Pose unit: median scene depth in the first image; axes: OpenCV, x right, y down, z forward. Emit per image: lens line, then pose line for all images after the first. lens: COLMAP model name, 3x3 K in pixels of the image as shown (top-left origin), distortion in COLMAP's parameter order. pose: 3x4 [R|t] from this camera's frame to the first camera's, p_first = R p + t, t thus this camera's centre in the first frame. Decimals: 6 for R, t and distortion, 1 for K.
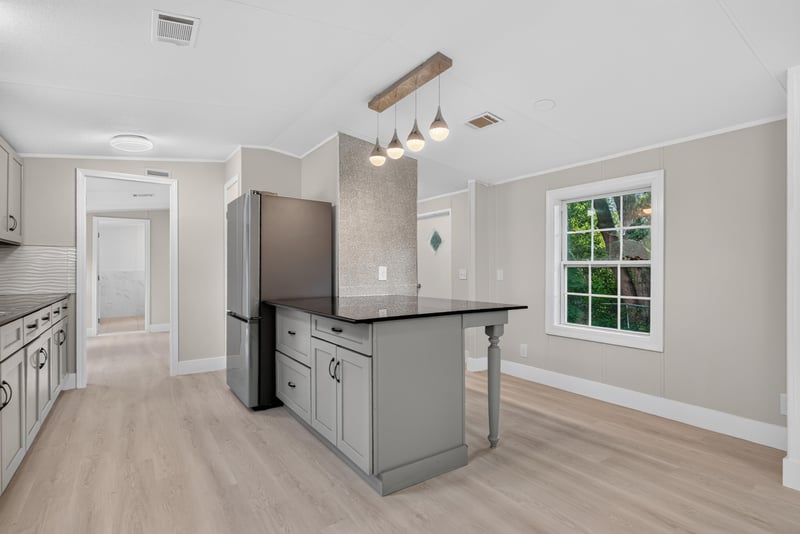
lens RADIAL K [[383.4, 0, 409.5], [0, 383.4, 271.0], [0, 0, 1]] dist [-0.007152, 0.001389]
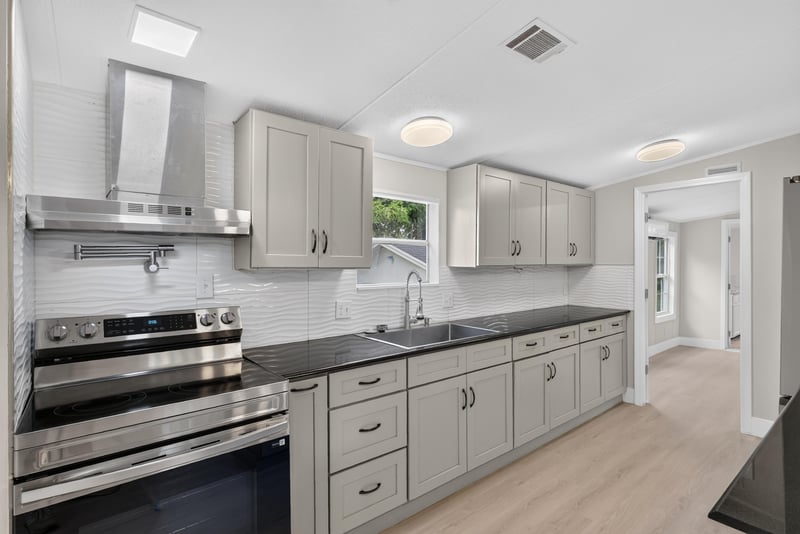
lens RADIAL K [[383.4, 0, 395.0], [0, 383.4, 265.1], [0, 0, 1]] dist [-0.007152, 0.001389]
pose [[0.039612, 0.005266, -0.999201, 0.118036], [-0.000280, 0.999986, 0.005259, -0.067292], [0.999215, 0.000072, 0.039613, 0.312782]]
